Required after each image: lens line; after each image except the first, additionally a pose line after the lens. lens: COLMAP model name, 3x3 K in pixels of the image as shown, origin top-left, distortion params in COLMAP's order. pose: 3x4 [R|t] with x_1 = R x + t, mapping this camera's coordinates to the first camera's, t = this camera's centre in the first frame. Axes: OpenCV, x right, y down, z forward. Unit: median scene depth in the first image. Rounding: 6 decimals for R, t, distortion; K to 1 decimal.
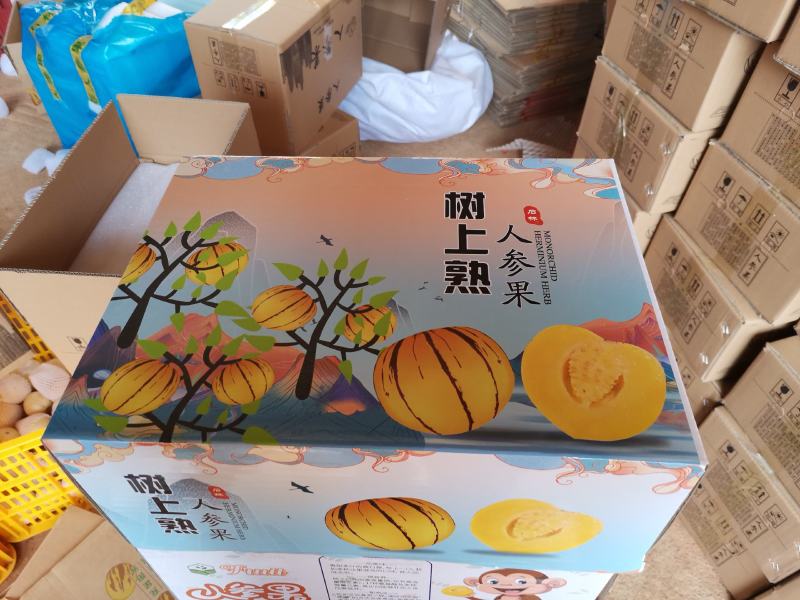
lens RADIAL K [[609.1, 0, 400.5], [0, 609.1, 299.7], [0, 0, 1]] dist [0.043727, -0.070066]
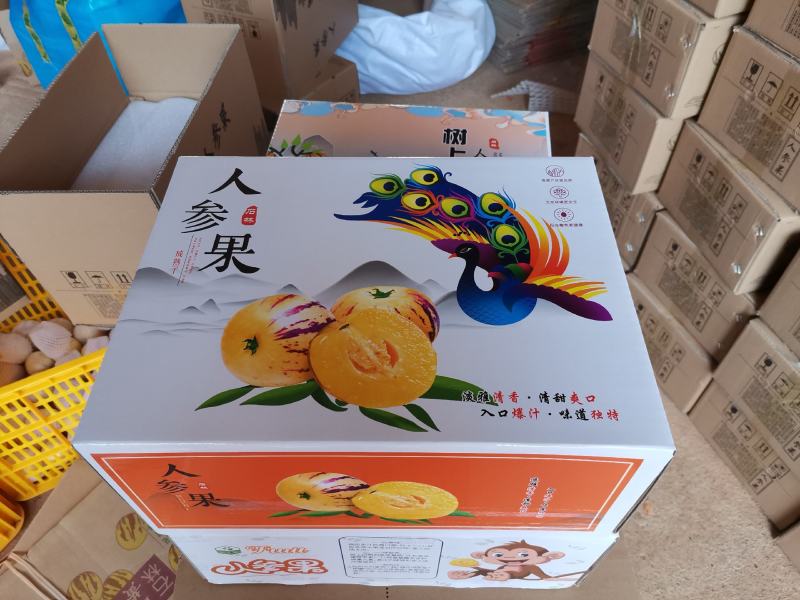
lens RADIAL K [[609.1, 0, 400.5], [0, 609.1, 299.7], [0, 0, 1]] dist [0.043727, -0.070066]
pose [[0.998746, -0.047782, -0.014977, -0.005623], [0.047980, 0.998761, 0.013197, 0.102814], [0.014327, -0.013899, 0.999801, 0.051710]]
